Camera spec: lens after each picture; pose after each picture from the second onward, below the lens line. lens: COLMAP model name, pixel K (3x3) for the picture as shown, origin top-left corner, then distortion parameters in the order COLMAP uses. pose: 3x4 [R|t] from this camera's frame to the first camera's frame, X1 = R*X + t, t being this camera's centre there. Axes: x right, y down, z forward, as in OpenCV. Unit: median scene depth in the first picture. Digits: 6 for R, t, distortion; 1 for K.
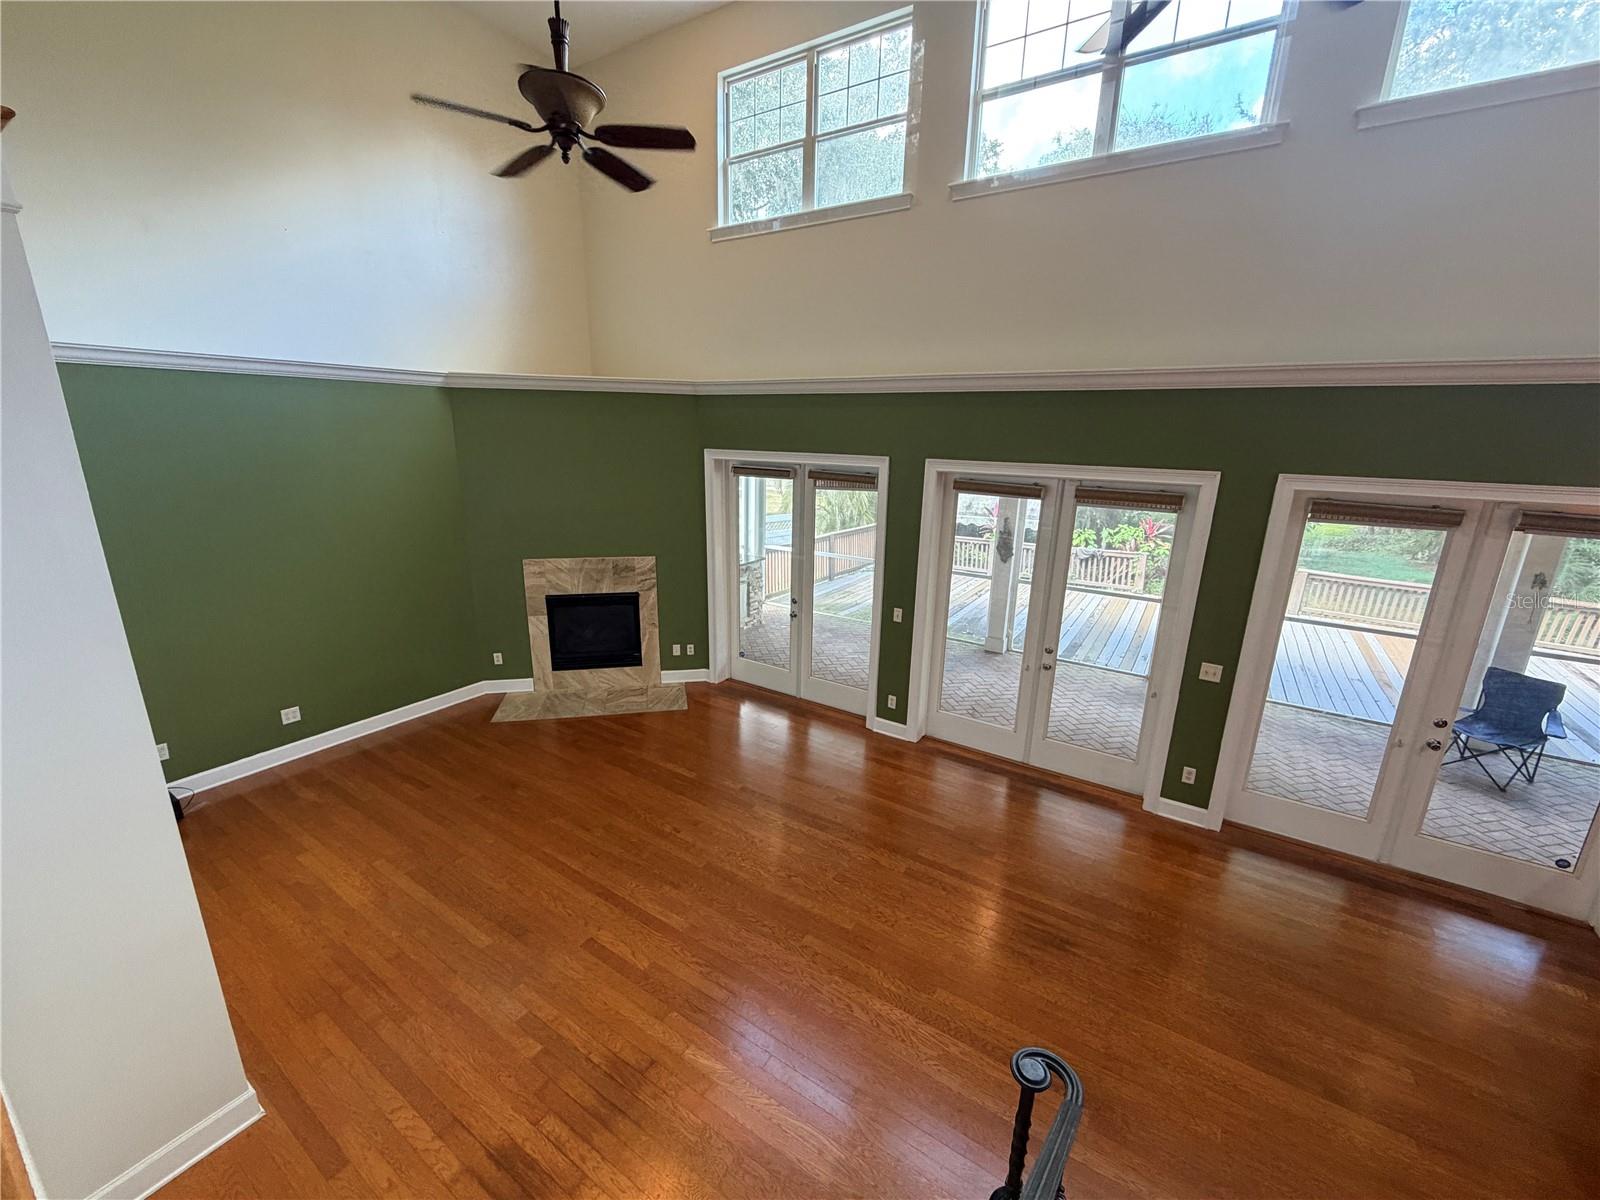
lens RADIAL K [[639.9, 0, 799.6], [0, 639.9, 607.1], [0, 0, 1]] dist [-0.001538, 0.000088]
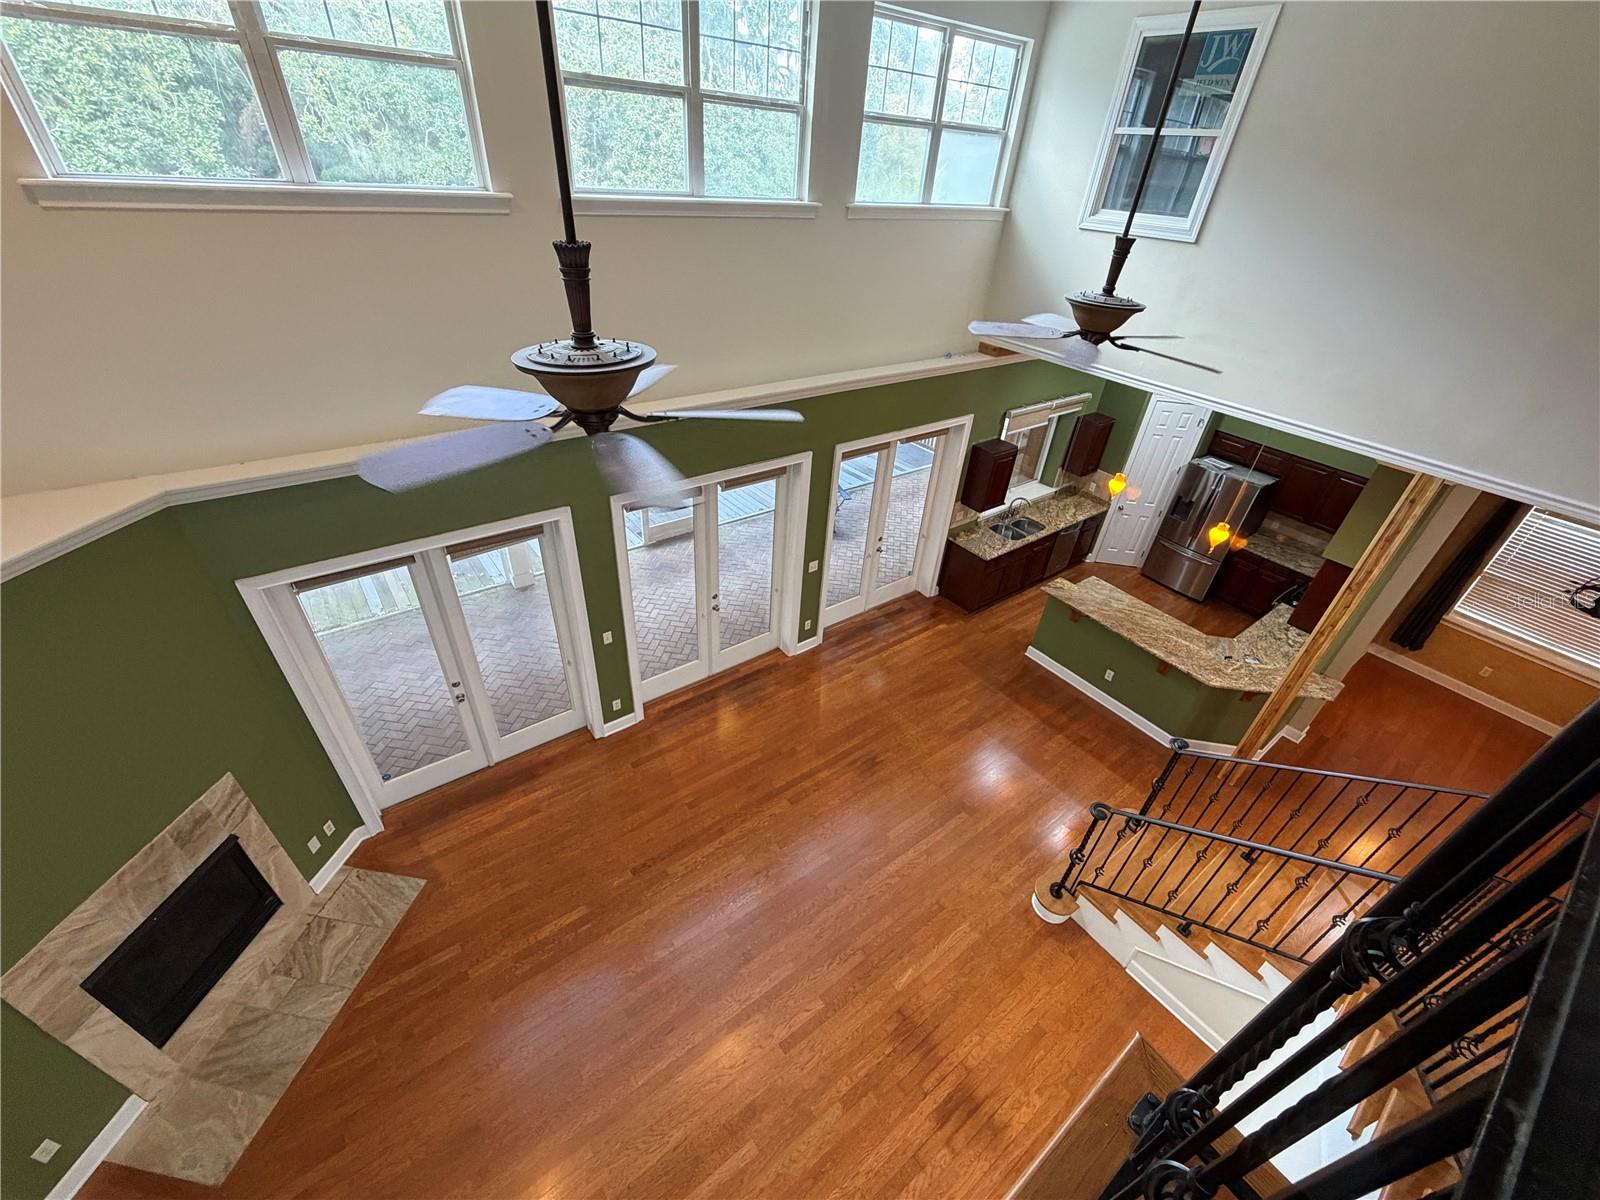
lens RADIAL K [[639.9, 0, 802.0], [0, 639.9, 601.8], [0, 0, 1]] dist [-0.001538, 0.000088]
pose [[0.342371, -0.538058, 0.770244, -0.496168], [0.189824, 0.842494, 0.504153, -0.492586], [-0.920190, -0.026397, 0.390582, 0.321050]]
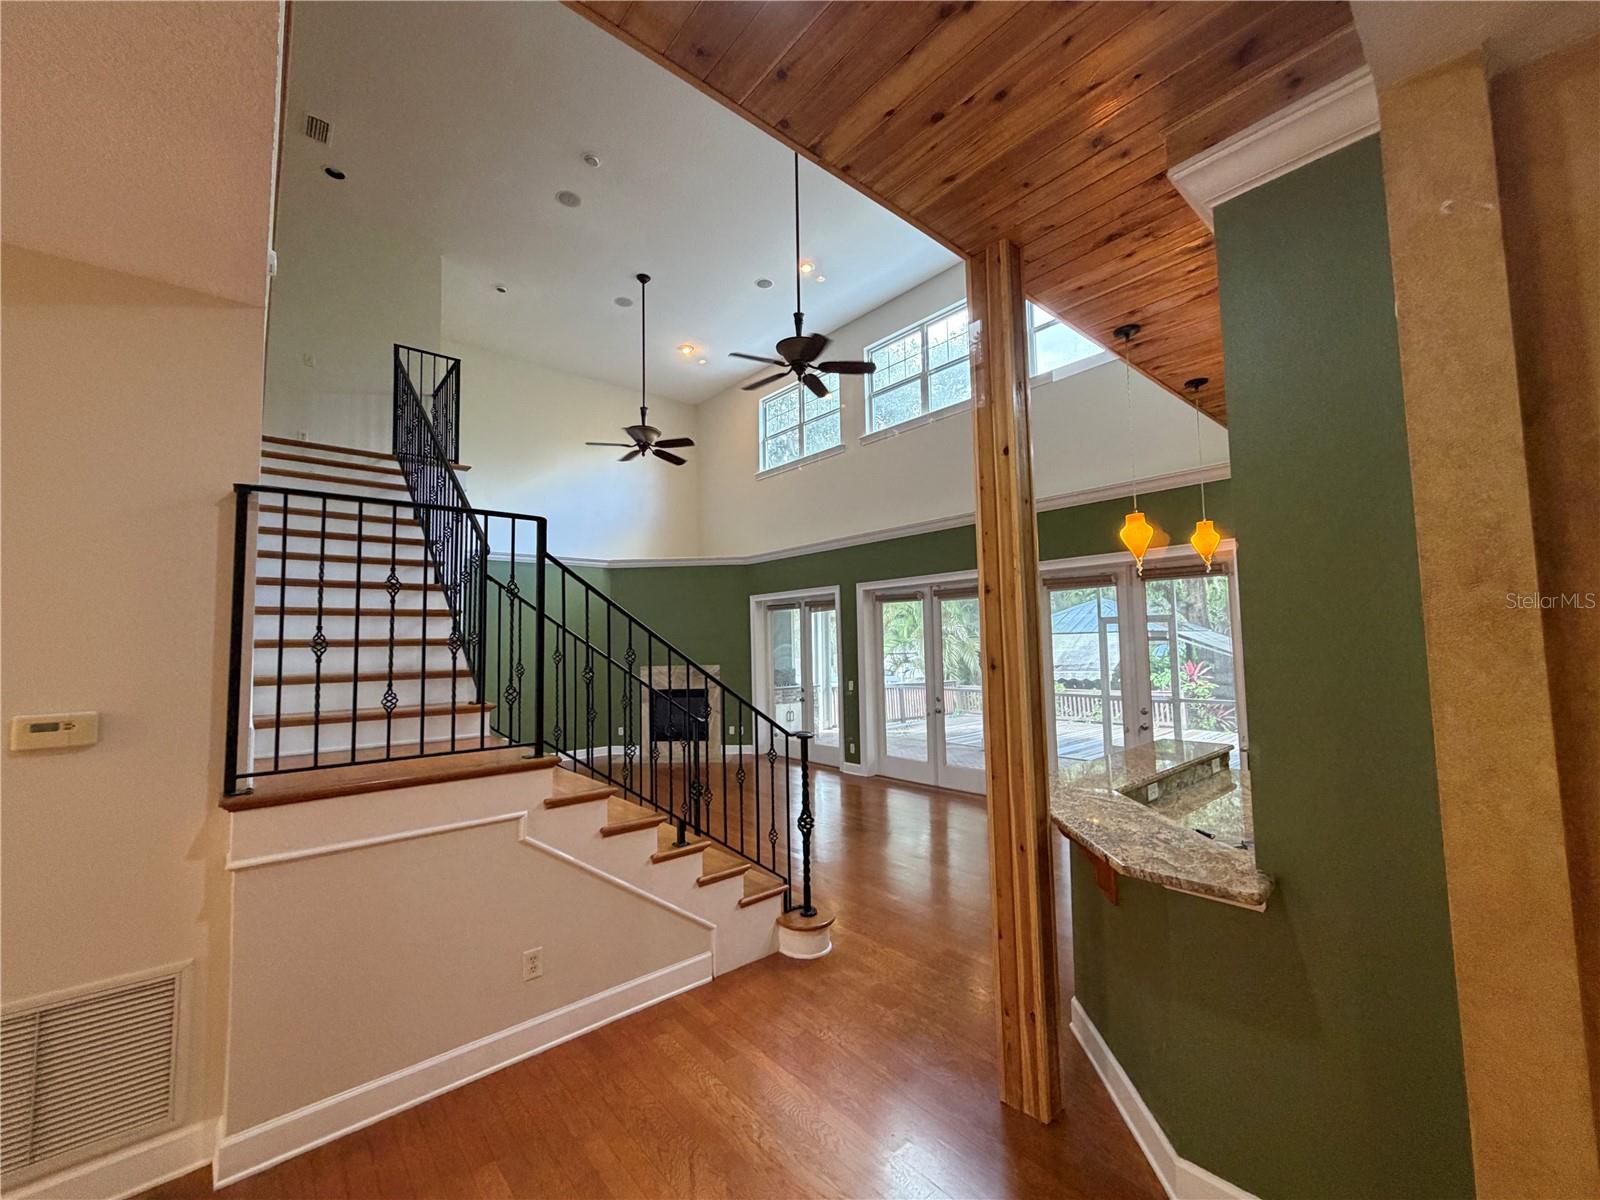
lens RADIAL K [[639.9, 0, 810.6], [0, 639.9, 597.6], [0, 0, 1]] dist [-0.001538, 0.000088]
pose [[0.965427, -0.059198, -0.253864, 0.458354], [-0.029412, 0.942916, -0.331729, 0.321421], [0.259010, 0.327727, 0.908575, -0.467338]]
